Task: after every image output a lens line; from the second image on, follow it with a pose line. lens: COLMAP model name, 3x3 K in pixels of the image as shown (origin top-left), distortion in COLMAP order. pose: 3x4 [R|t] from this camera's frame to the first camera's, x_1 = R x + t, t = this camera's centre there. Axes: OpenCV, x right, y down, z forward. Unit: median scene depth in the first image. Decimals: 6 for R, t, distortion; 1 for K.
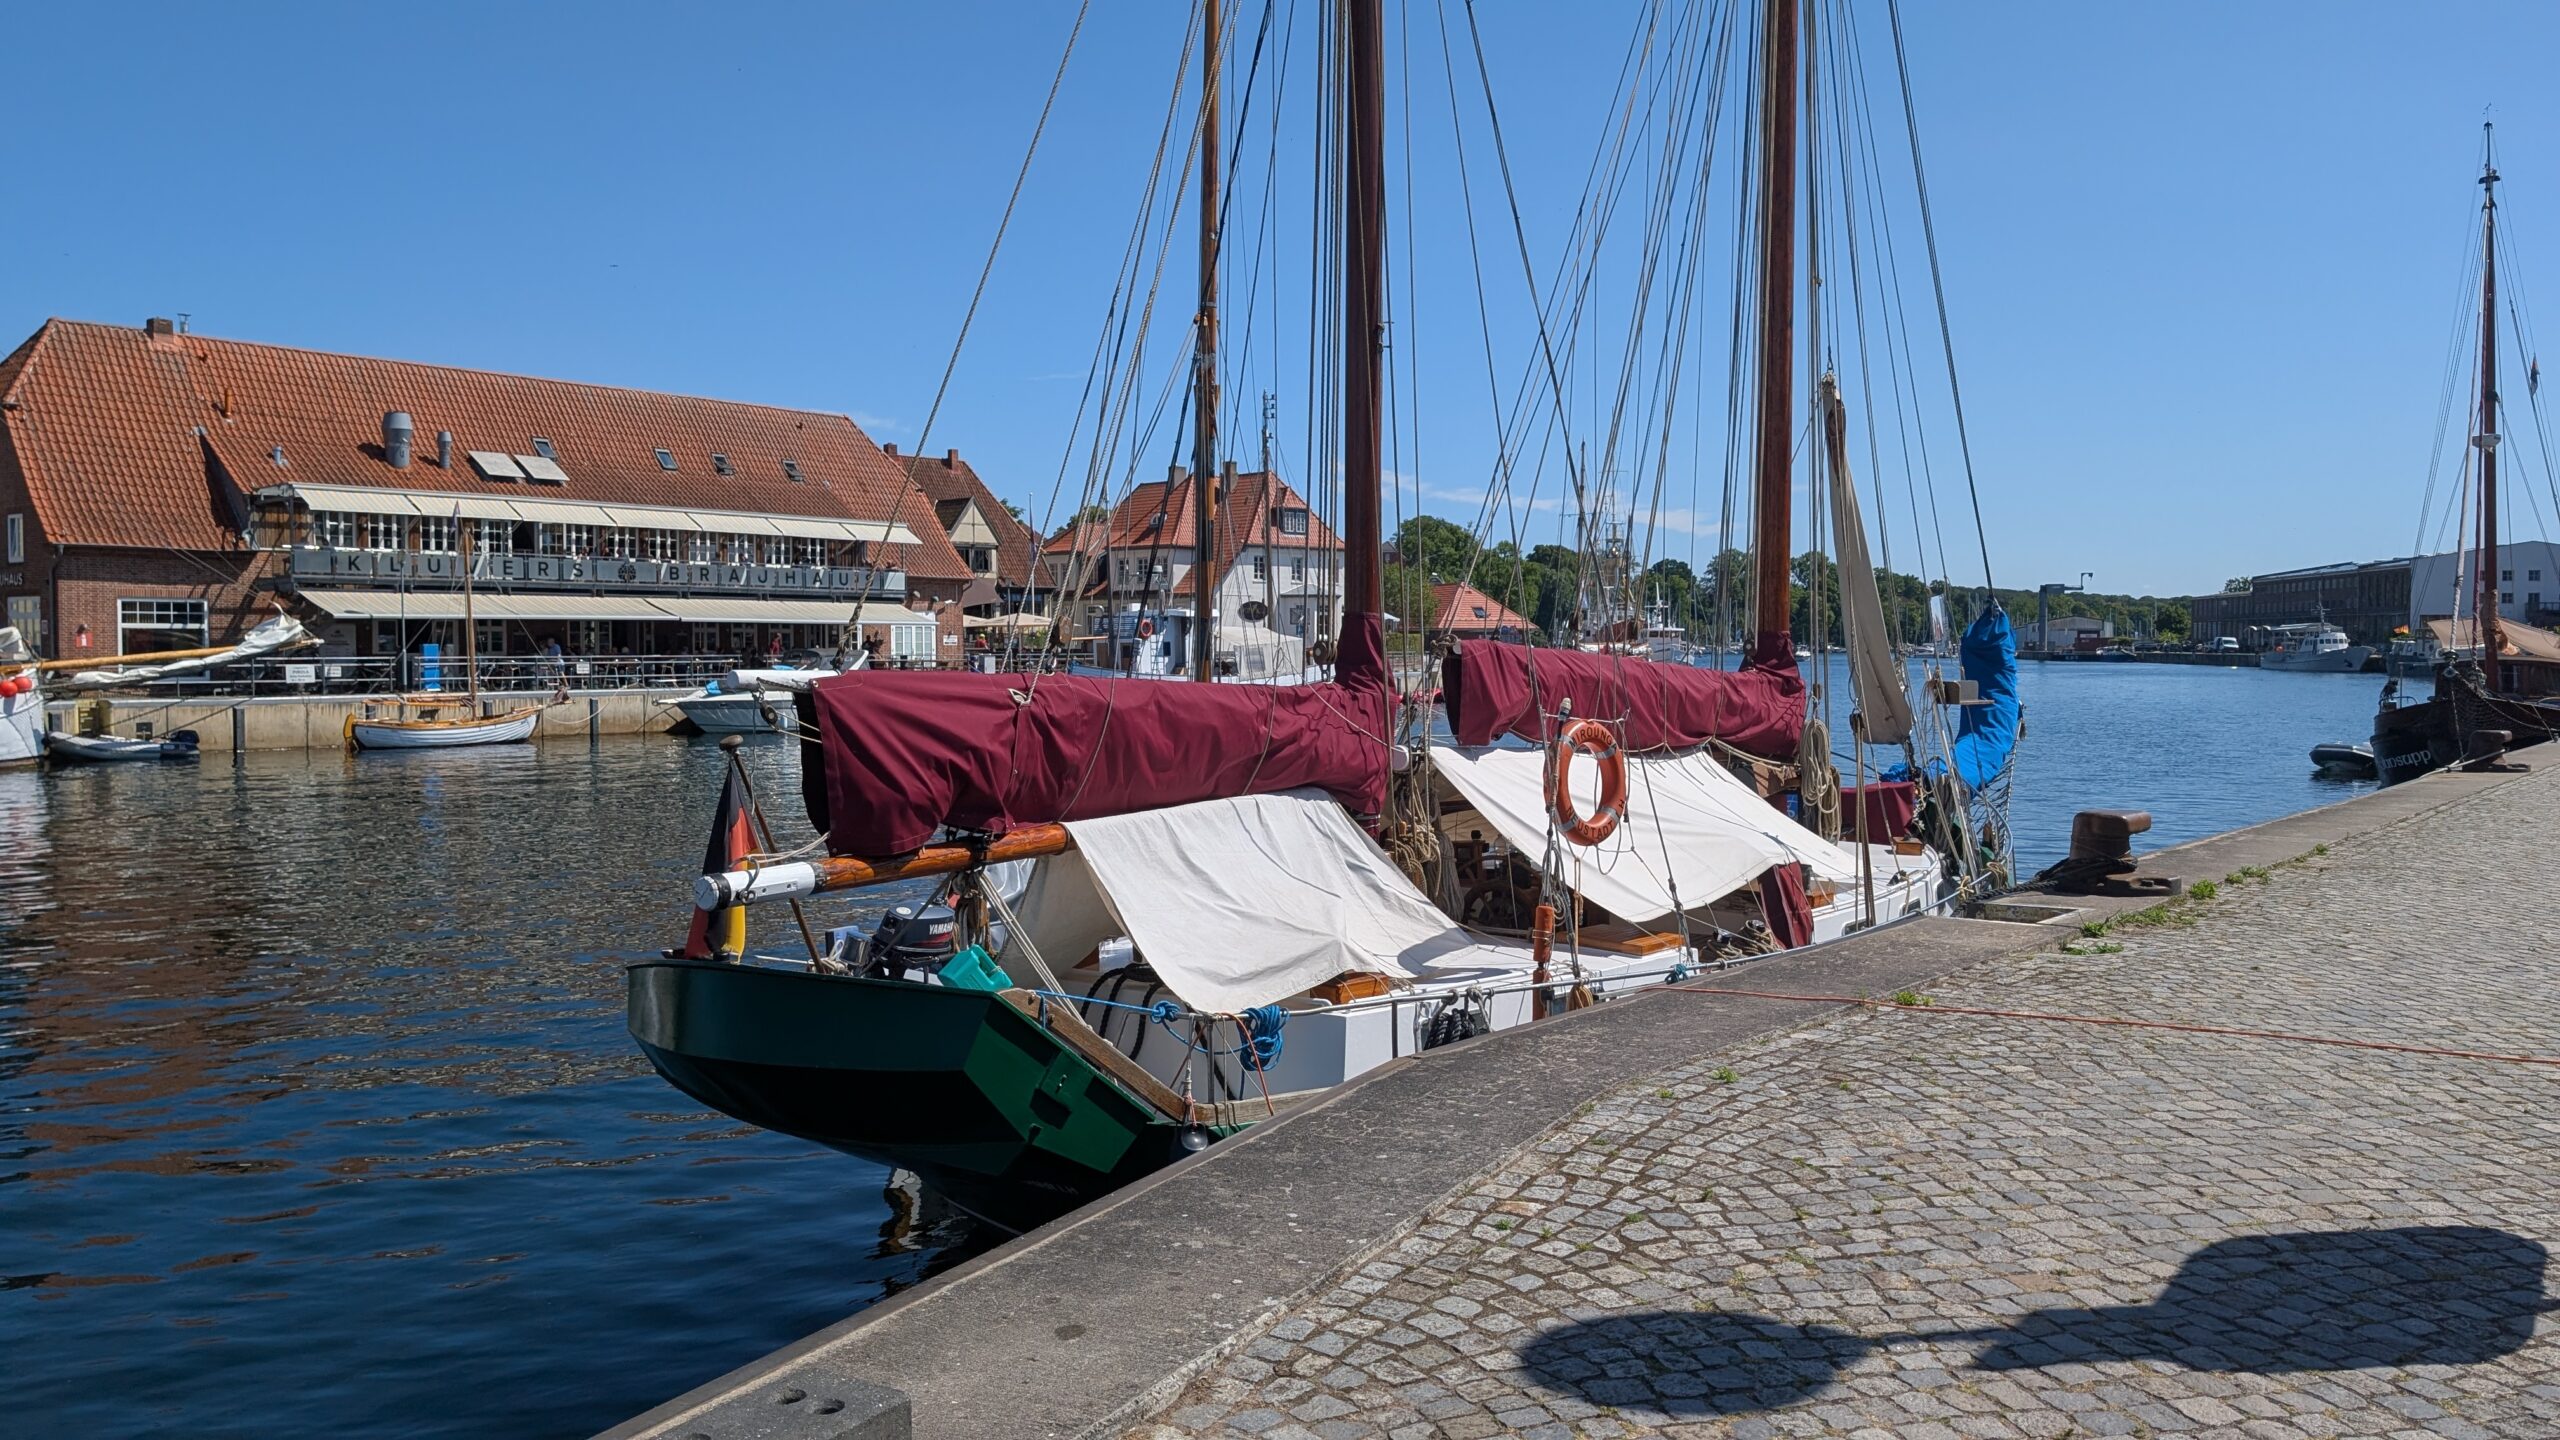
lens RADIAL K [[1859.5, 0, 1258.7], [0, 1859.5, 692.3], [0, 0, 1]] dist [0.029869, -0.012521]
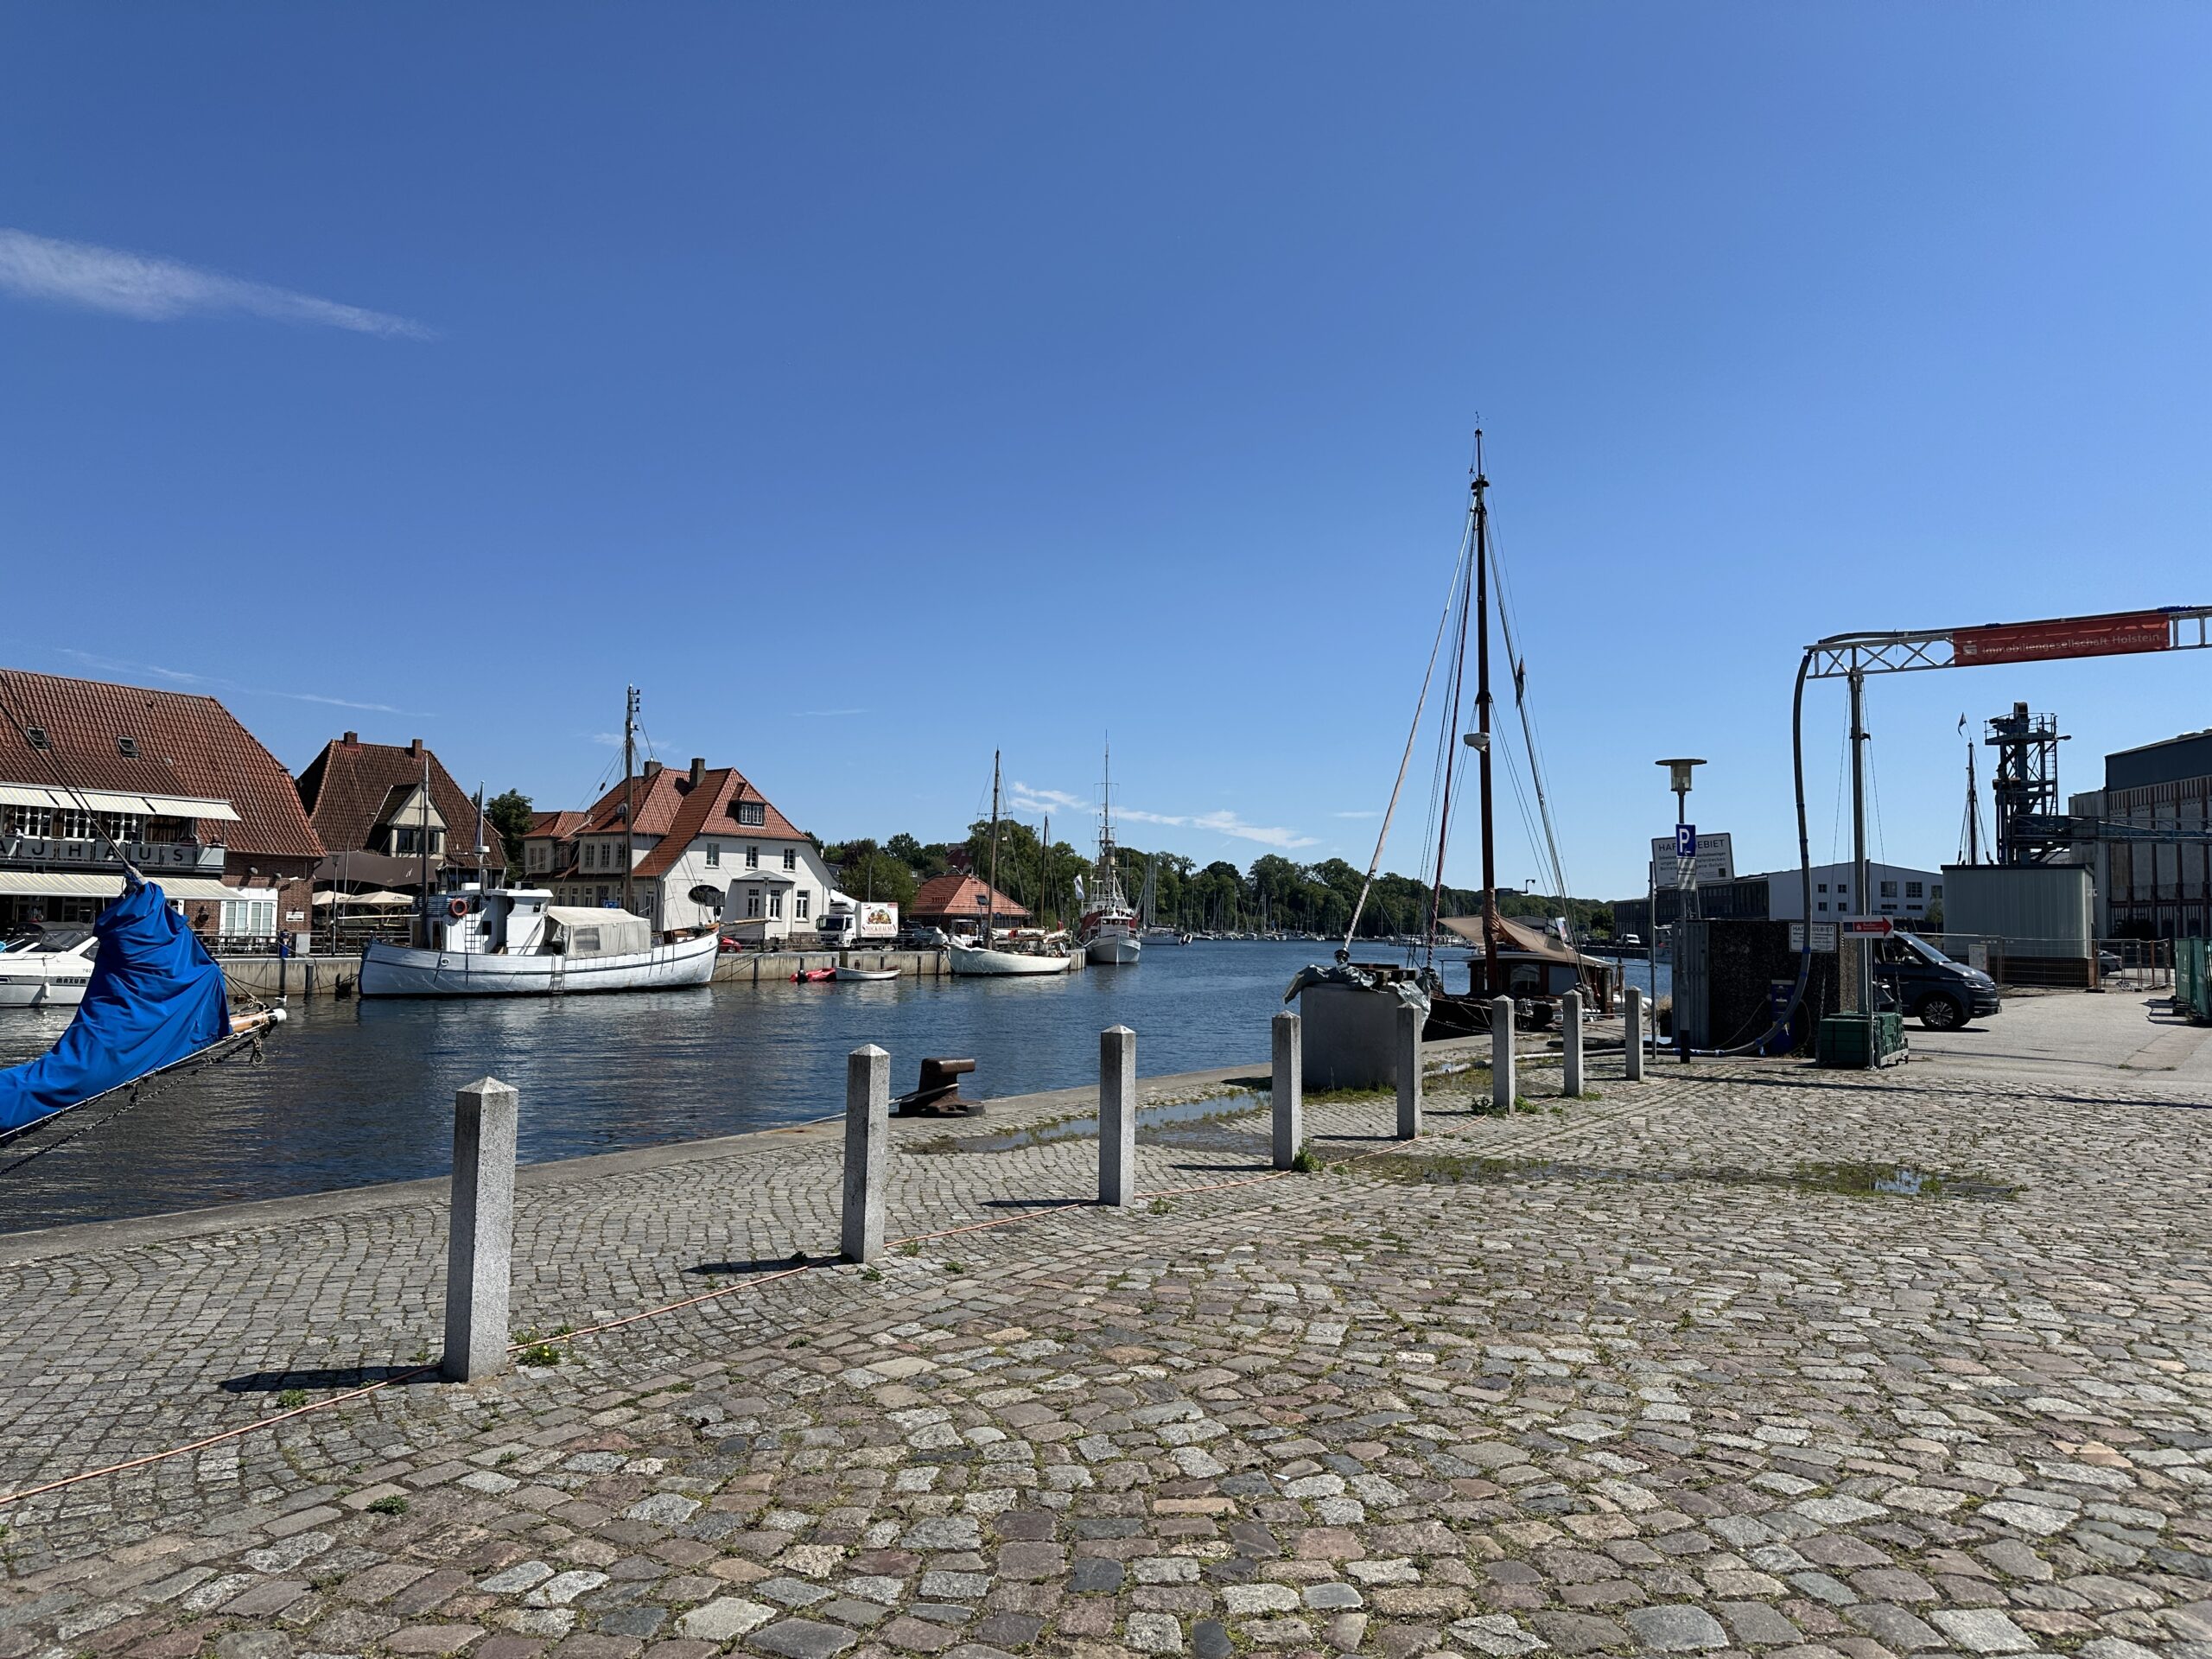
lens RADIAL K [[1542.1, 0, 1103.3], [0, 1542.1, 815.7], [0, 0, 1]] dist [0.068790, -0.079660]
pose [[0.993328, 0.024258, 0.112742, 0.210101], [-0.013016, 0.994962, -0.099408, -0.004552], [-0.114585, 0.097277, 0.988639, 0.121958]]
